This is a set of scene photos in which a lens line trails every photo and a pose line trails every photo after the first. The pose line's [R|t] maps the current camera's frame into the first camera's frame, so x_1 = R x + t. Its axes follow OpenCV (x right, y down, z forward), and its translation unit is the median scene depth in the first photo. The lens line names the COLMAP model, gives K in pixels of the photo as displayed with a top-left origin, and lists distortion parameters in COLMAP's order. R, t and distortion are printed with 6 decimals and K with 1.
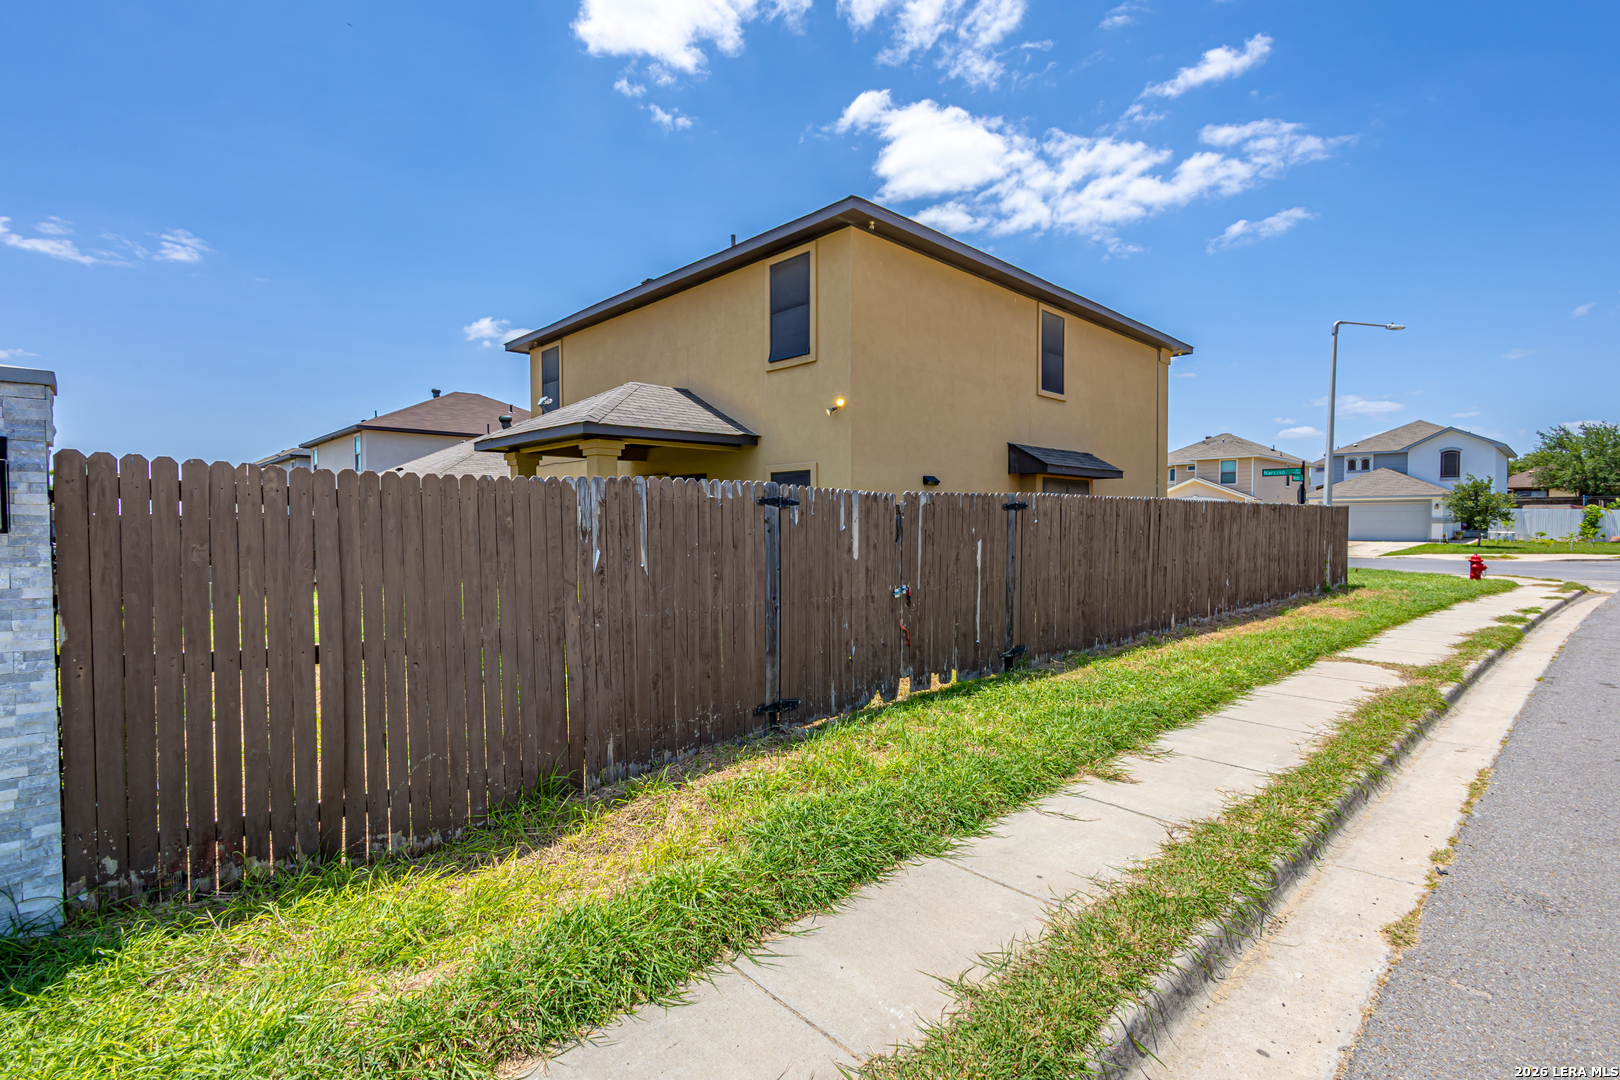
lens RADIAL K [[746.1, 0, 811.6], [0, 746.1, 538.5], [0, 0, 1]] dist [0.007666, 0.000093]
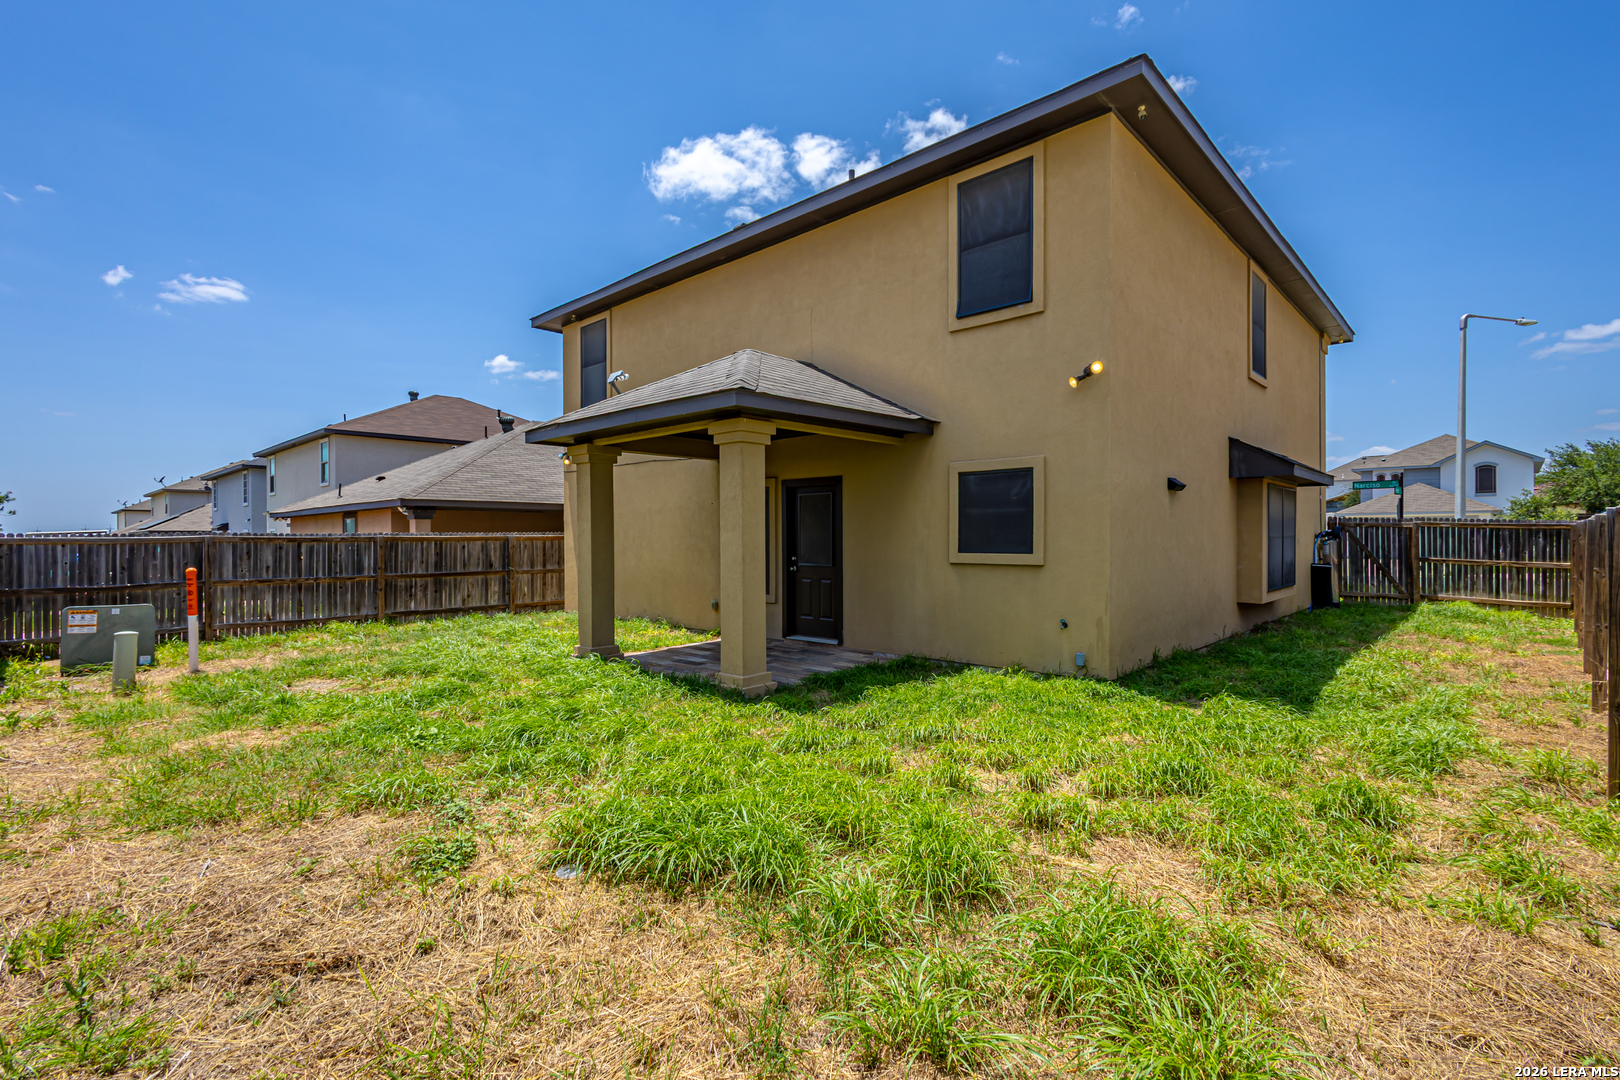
lens RADIAL K [[746.1, 0, 811.6], [0, 746.1, 538.5], [0, 0, 1]] dist [0.007666, 0.000093]
pose [[0.998896, -0.000783, 0.046973, -0.187995], [0.001888, 0.999723, -0.023472, -0.006674], [-0.046941, 0.023535, 0.998620, 0.242275]]
